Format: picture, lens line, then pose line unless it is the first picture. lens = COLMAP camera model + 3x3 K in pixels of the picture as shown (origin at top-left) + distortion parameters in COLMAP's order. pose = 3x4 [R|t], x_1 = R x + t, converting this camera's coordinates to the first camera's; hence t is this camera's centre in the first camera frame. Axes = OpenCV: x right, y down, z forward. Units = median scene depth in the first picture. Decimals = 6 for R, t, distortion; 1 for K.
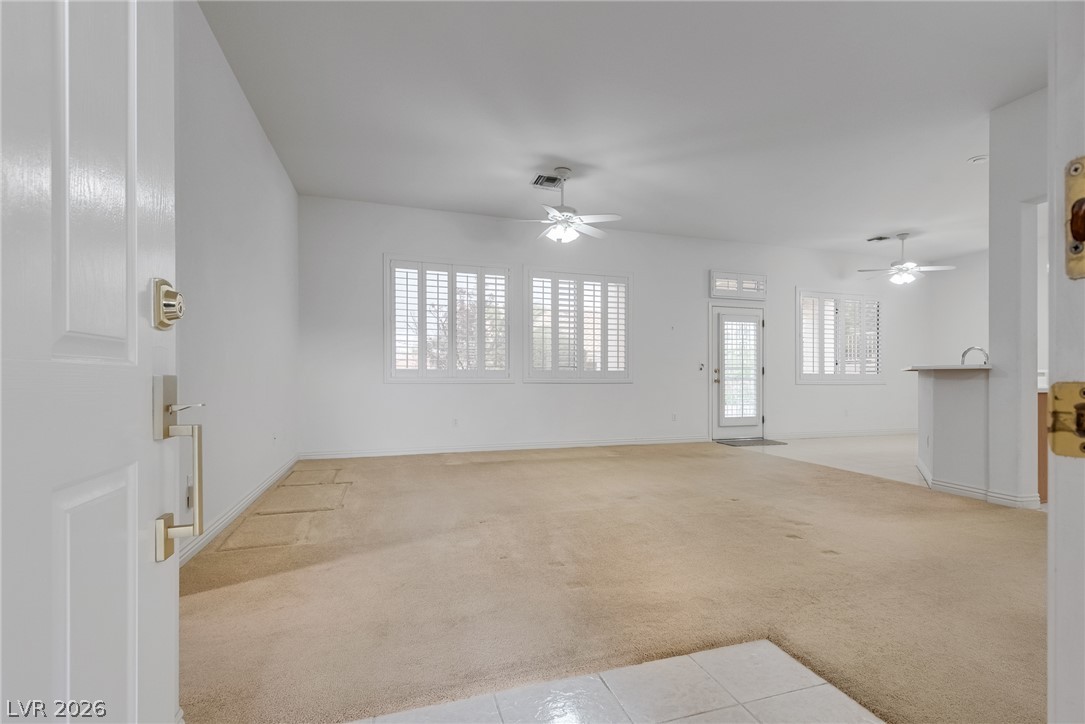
lens RADIAL K [[548.2, 0, 604.0], [0, 548.2, 375.2], [0, 0, 1]] dist [0.003492, 0.001464]
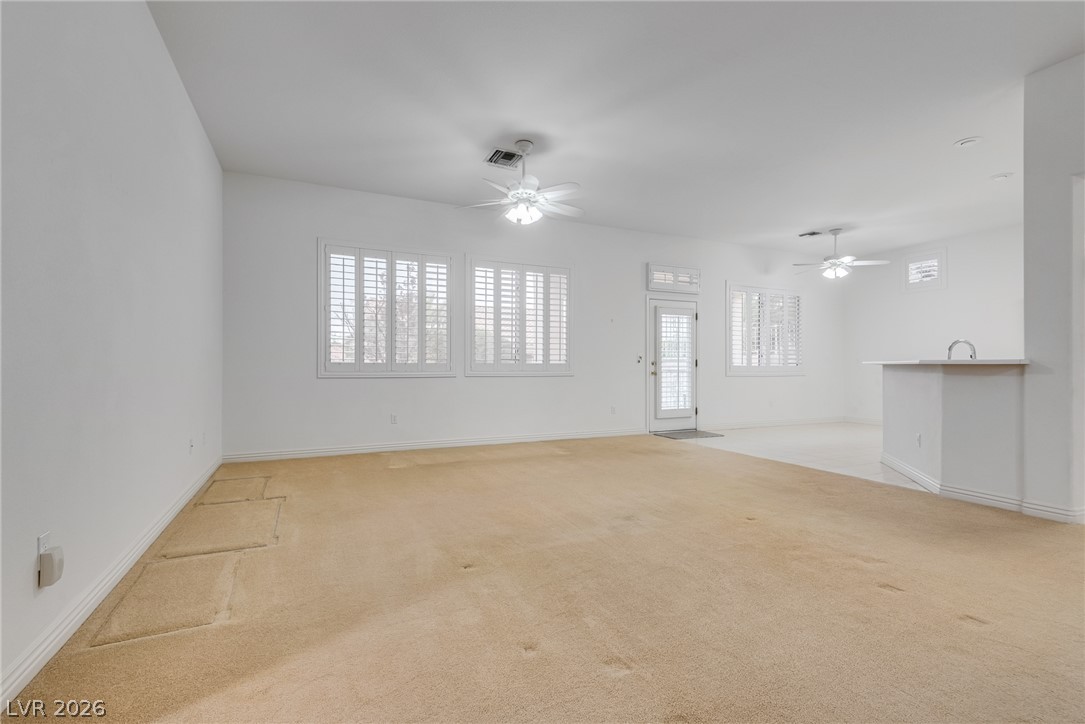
lens RADIAL K [[497.5, 0, 540.8], [0, 497.5, 361.3], [0, 0, 1]] dist [0.003543, -0.003084]
pose [[0.998238, -0.000542, 0.059337, -0.078487], [0.001016, 0.999968, -0.007961, -0.006688], [-0.059330, 0.008007, 0.998206, 0.145717]]
